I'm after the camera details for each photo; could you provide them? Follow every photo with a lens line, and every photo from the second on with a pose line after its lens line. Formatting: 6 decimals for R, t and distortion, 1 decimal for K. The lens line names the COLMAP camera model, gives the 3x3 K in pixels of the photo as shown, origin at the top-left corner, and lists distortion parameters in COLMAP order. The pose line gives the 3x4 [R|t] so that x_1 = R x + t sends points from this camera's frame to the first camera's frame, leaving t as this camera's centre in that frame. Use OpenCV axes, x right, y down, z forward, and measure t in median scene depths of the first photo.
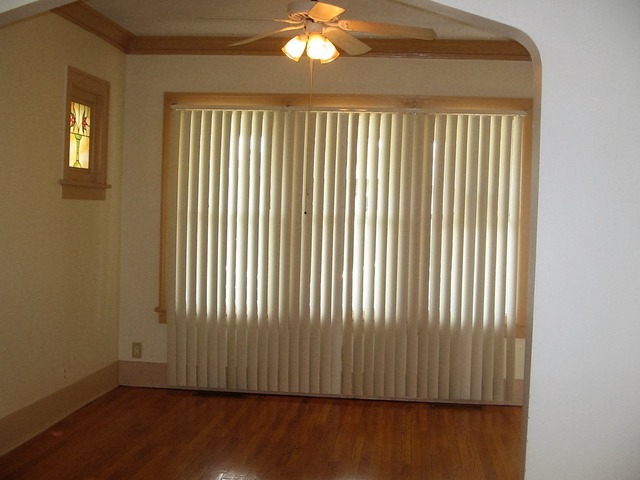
lens RADIAL K [[941.0, 0, 321.9], [0, 941.0, 226.4], [0, 0, 1]] dist [-0.134662, 0.006386]
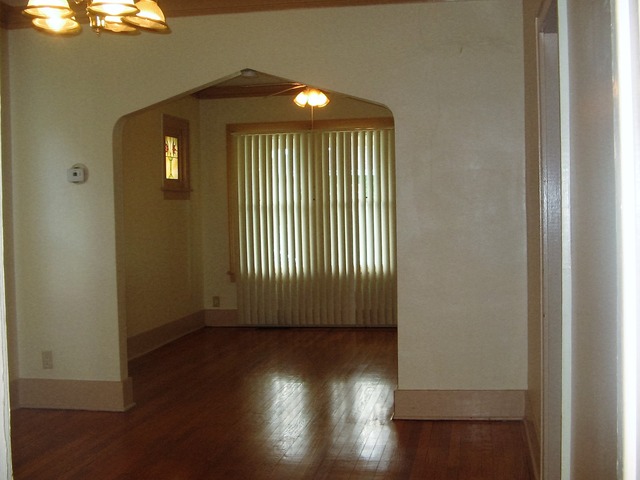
lens RADIAL K [[973.3, 0, 320.0], [0, 973.3, 240.0], [0, 0, 1]] dist [-0.134886, 0.146488]
pose [[0.995161, -0.049037, -0.085141, 0.100202], [0.050125, 0.998686, 0.010688, 0.029127], [0.084505, -0.014904, 0.996312, -0.512002]]
